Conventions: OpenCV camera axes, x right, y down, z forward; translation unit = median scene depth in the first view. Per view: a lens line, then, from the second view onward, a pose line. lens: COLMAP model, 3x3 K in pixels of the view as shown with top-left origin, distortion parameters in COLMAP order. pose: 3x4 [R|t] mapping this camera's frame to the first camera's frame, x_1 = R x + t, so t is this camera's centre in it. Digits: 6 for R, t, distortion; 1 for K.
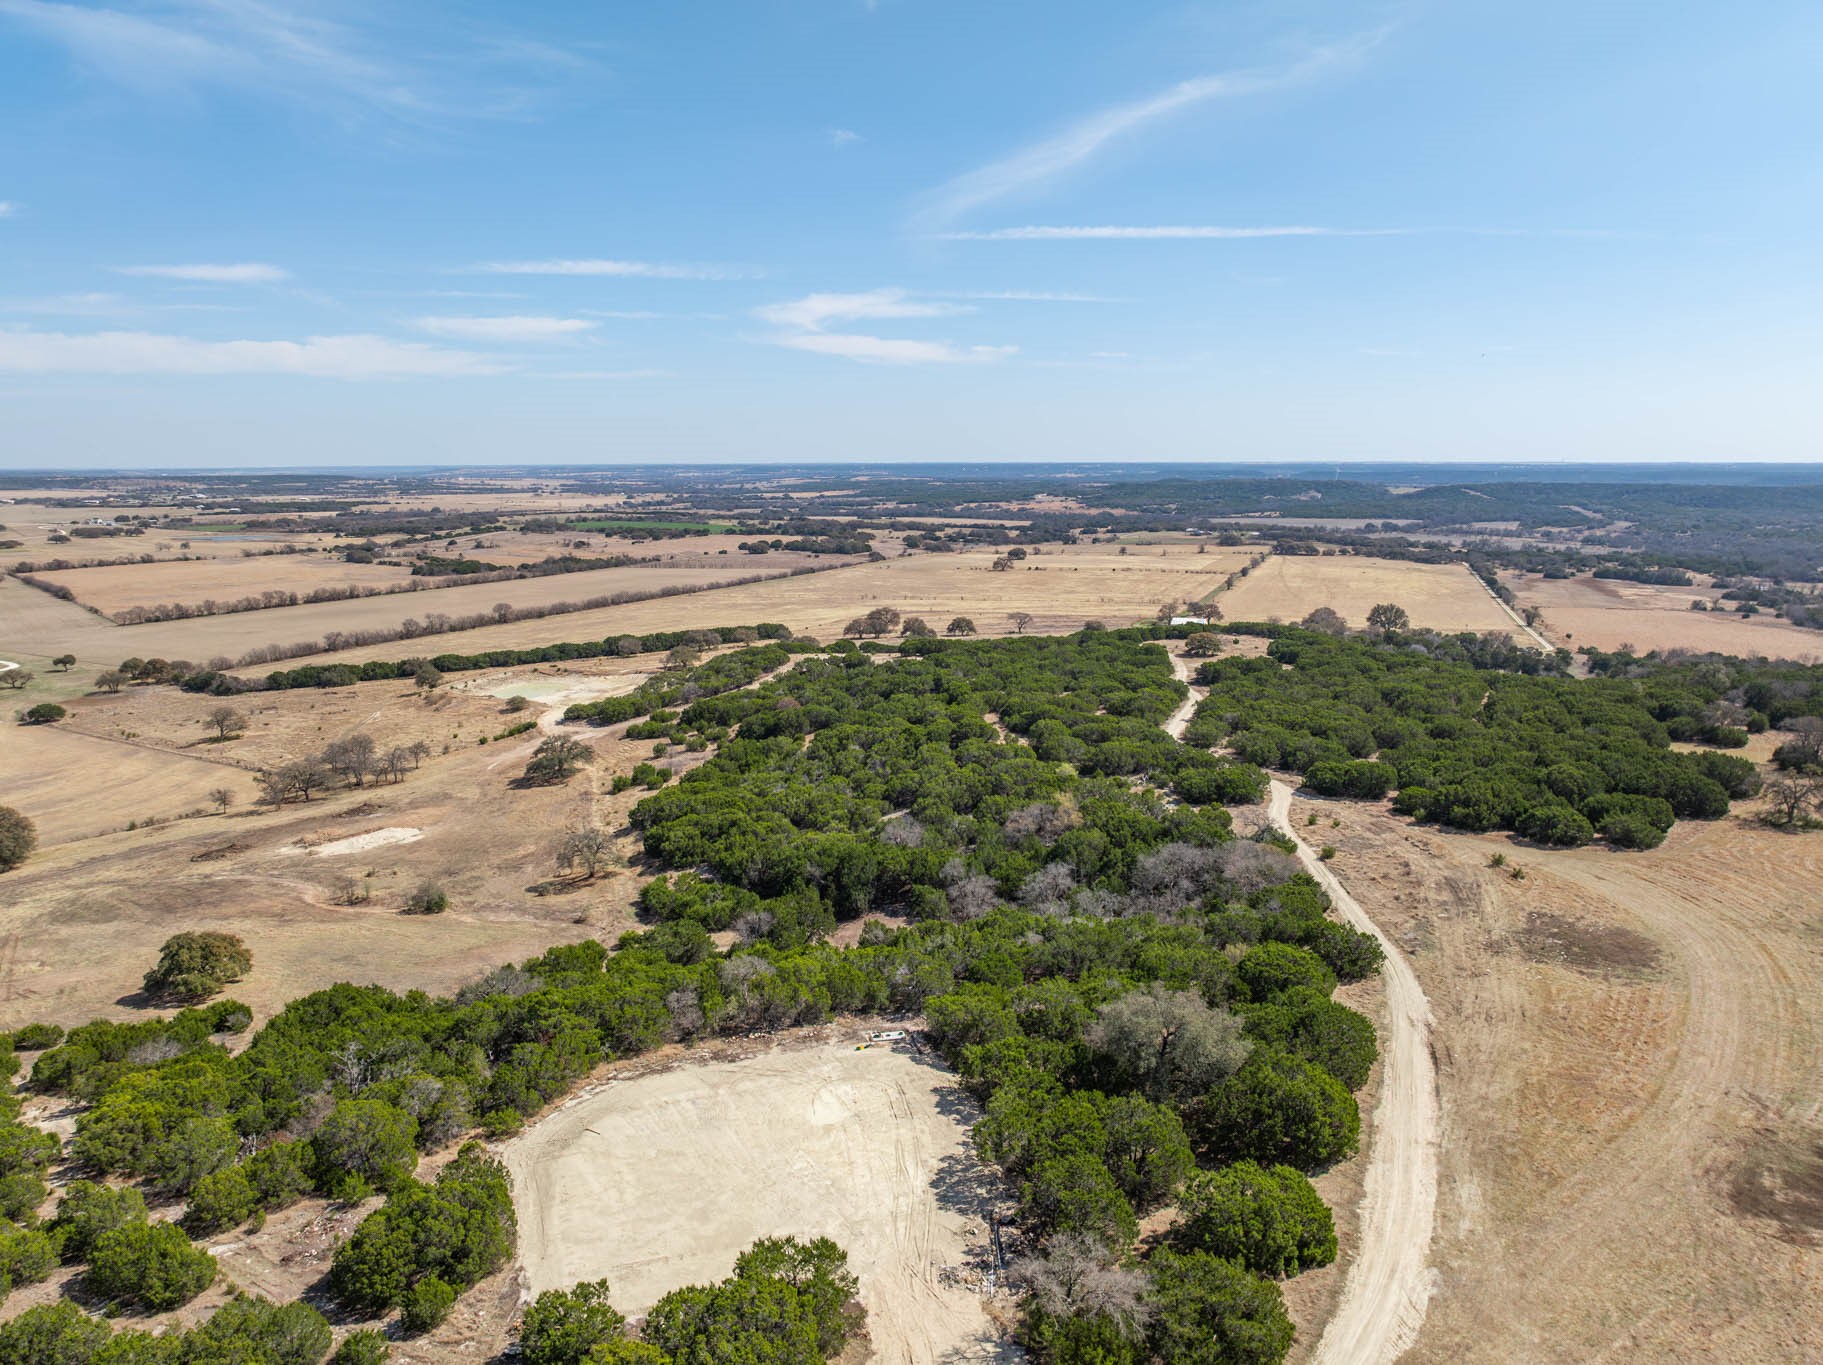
lens RADIAL K [[1277.8, 0, 913.2], [0, 1277.8, 683.9], [0, 0, 1]] dist [-0.039946, 0.028339]
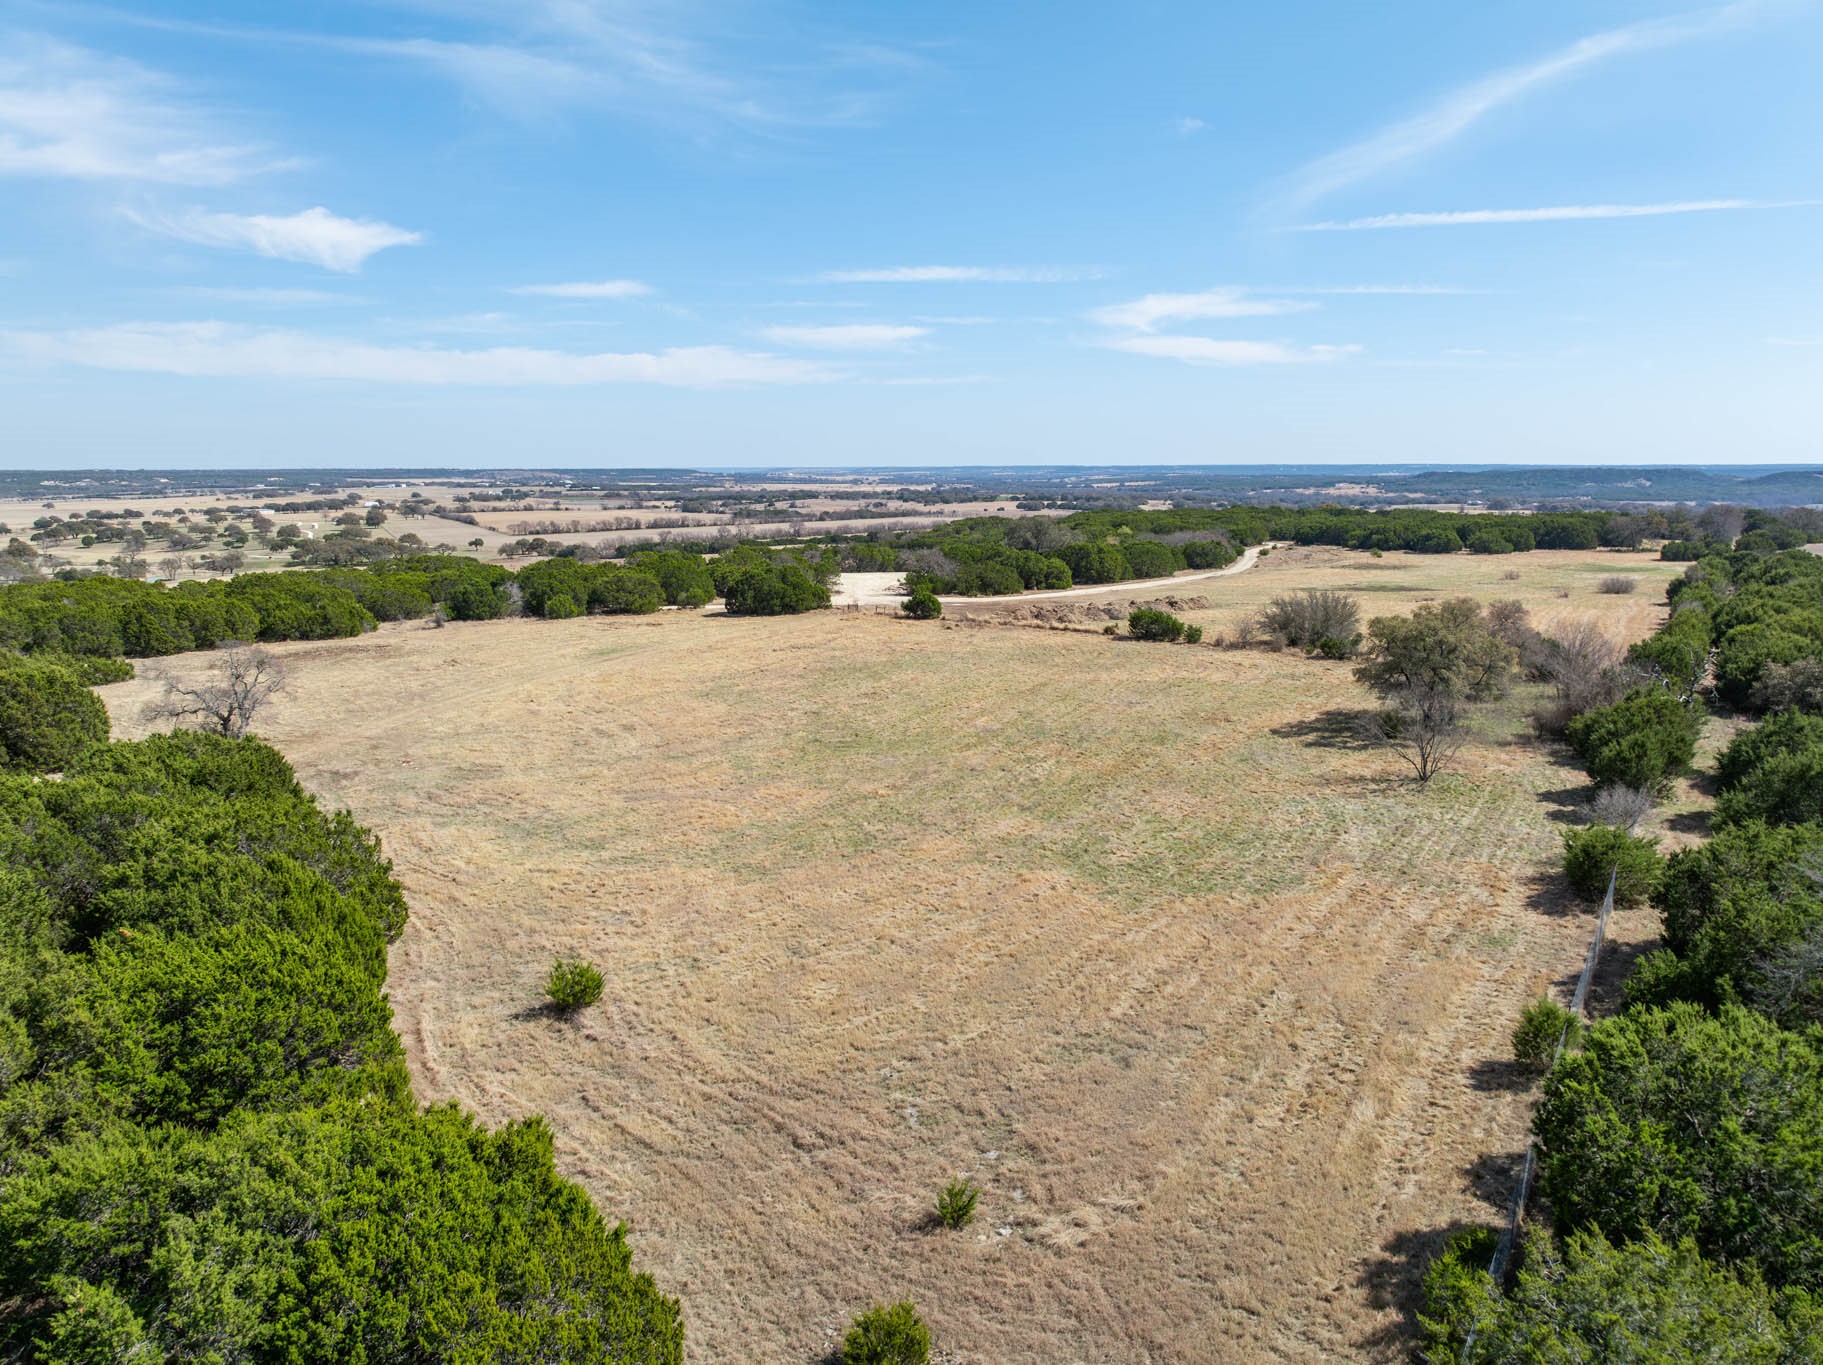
lens RADIAL K [[1273.8, 0, 913.7], [0, 1273.8, 705.6], [0, 0, 1]] dist [-0.027188, 0.007173]
pose [[0.969958, 0.044699, -0.239130, 0.080885], [-0.041633, 0.998973, 0.017860, 0.083436], [0.239683, -0.007368, 0.970823, -0.149355]]
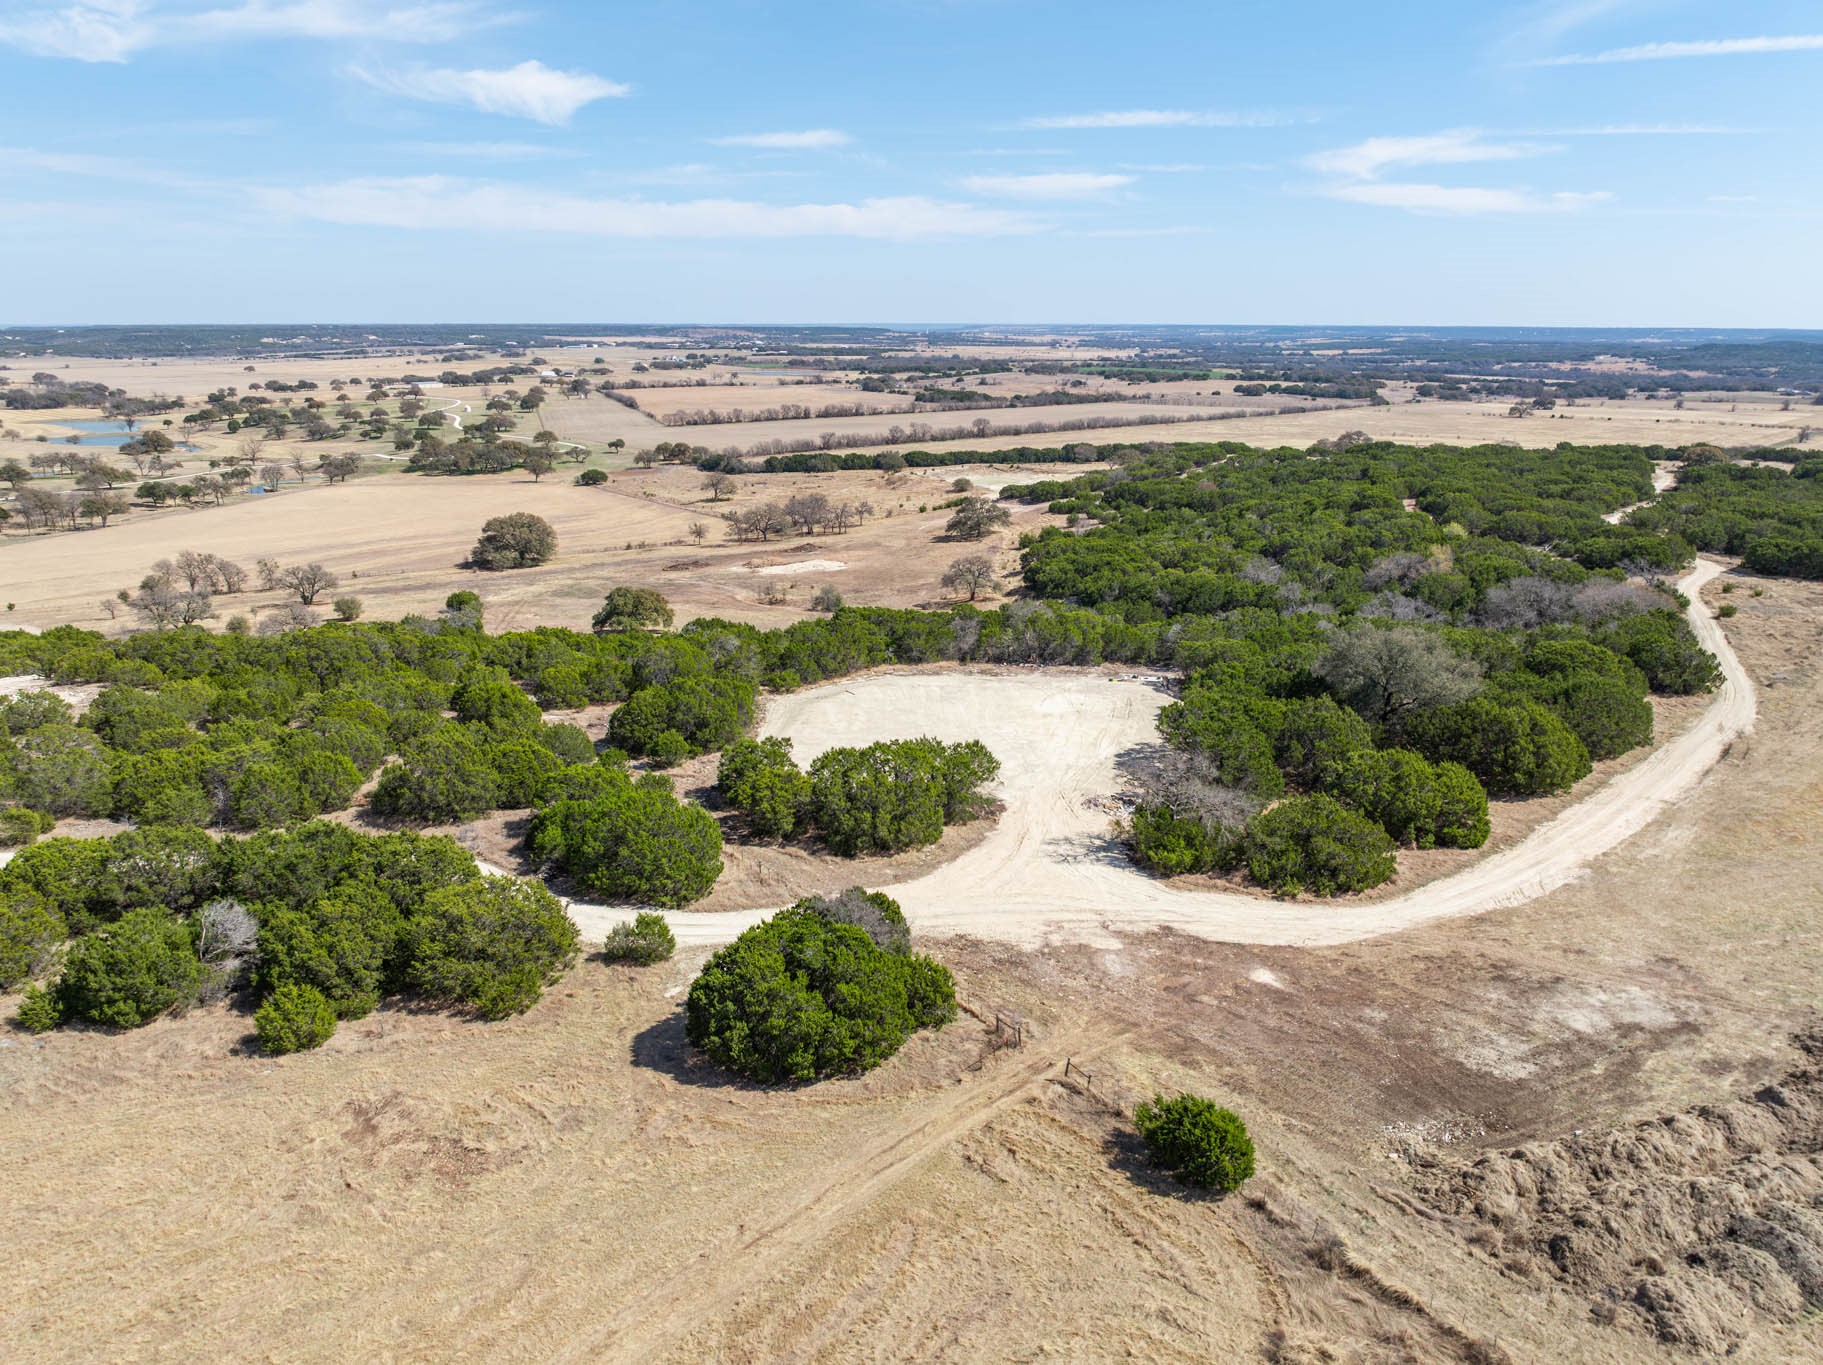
lens RADIAL K [[1279.5, 0, 912.5], [0, 1279.5, 668.7], [0, 0, 1]] dist [-0.033813, 0.021671]
pose [[0.921951, 0.106751, -0.372303, 0.037725], [-0.072290, 0.991802, 0.105366, 0.033322], [0.380499, -0.070228, 0.922111, -0.008086]]
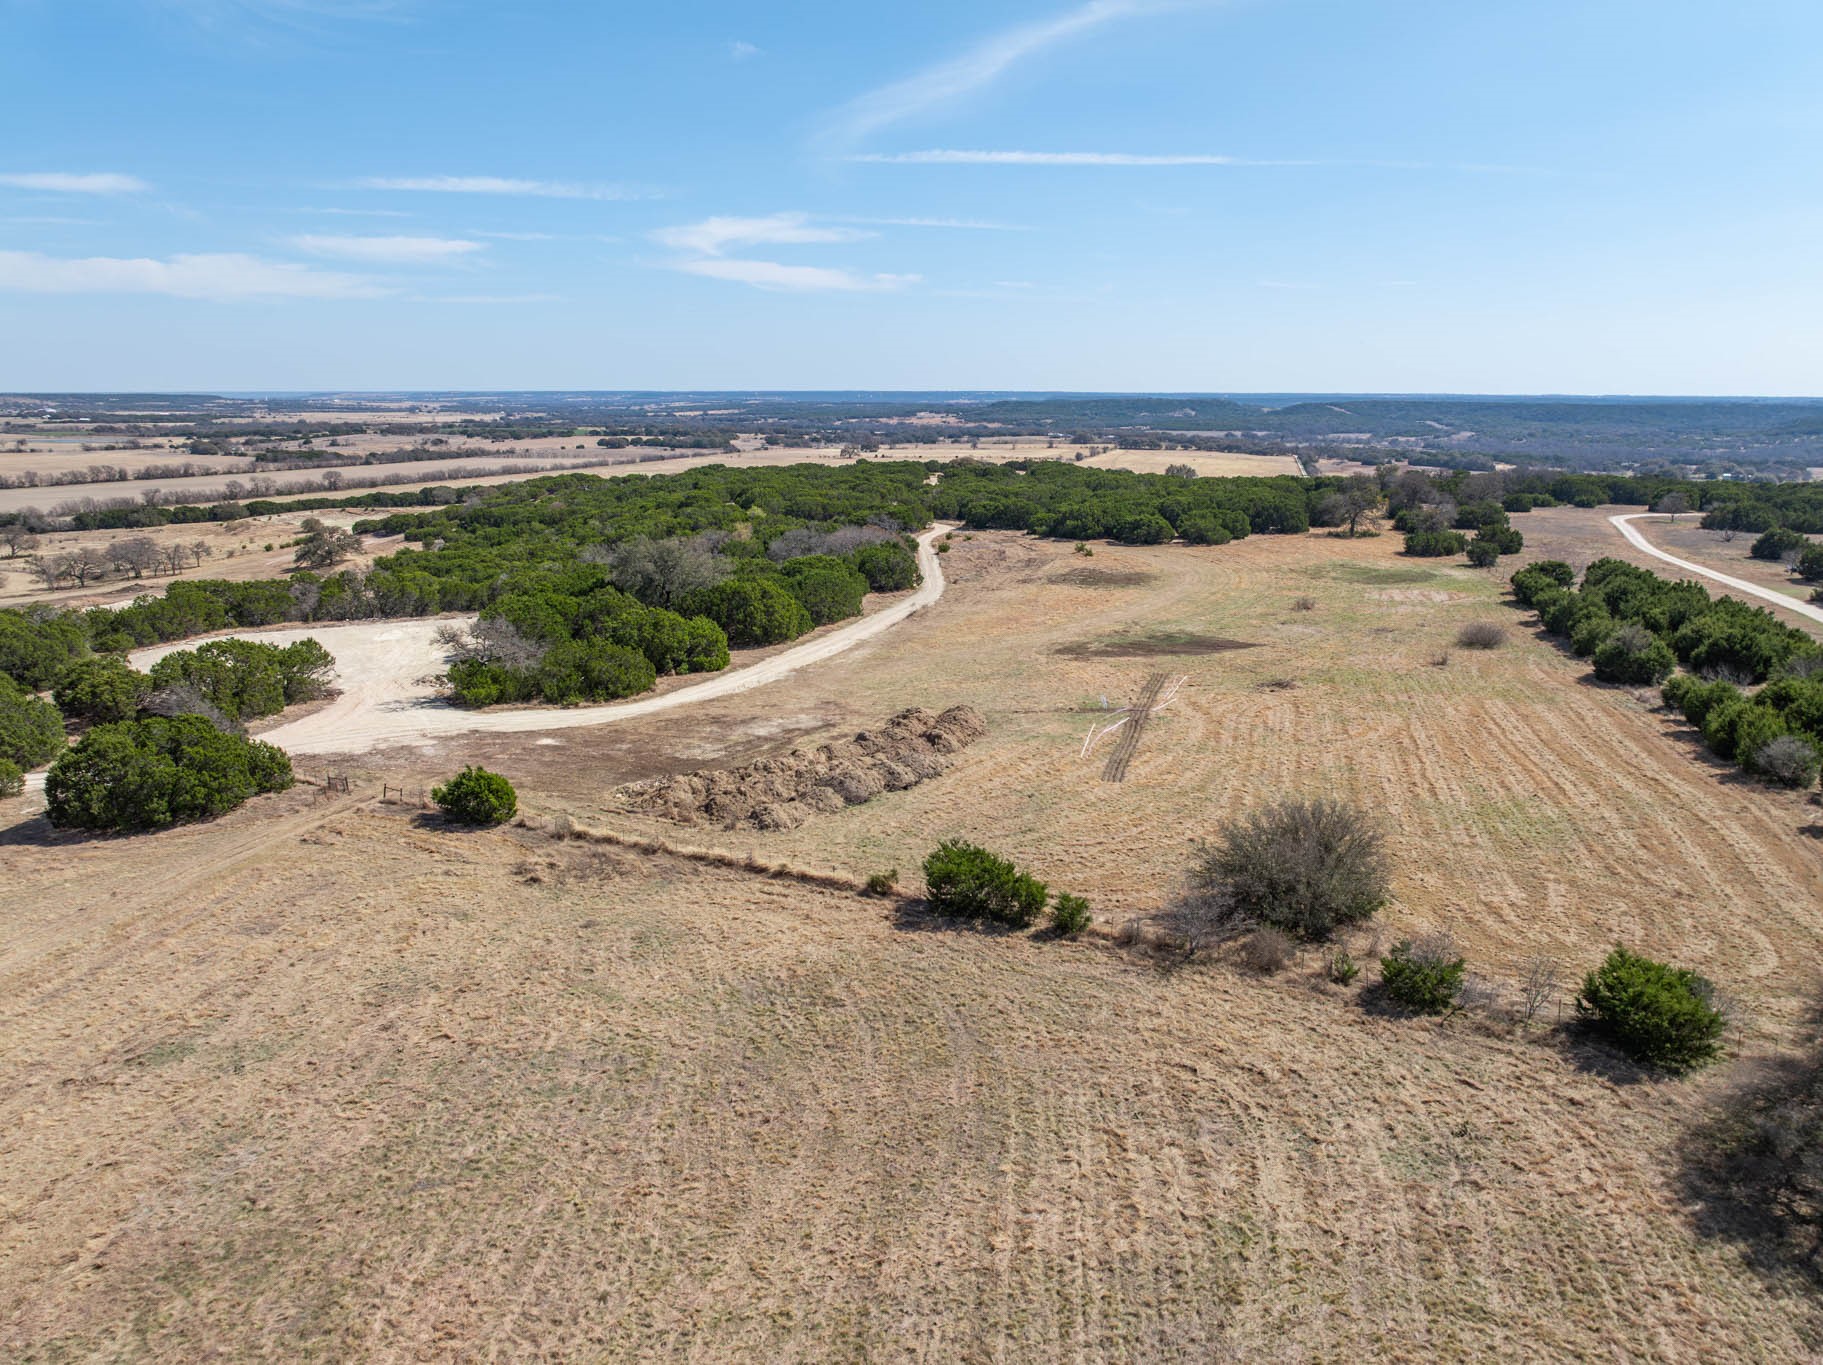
lens RADIAL K [[1277.8, 0, 913.2], [0, 1277.8, 683.9], [0, 0, 1]] dist [-0.039946, 0.028339]
pose [[0.997109, -0.009729, 0.075364, 0.058011], [0.005818, 0.998633, 0.051938, 0.054048], [-0.075766, -0.051349, 0.995803, -0.045235]]
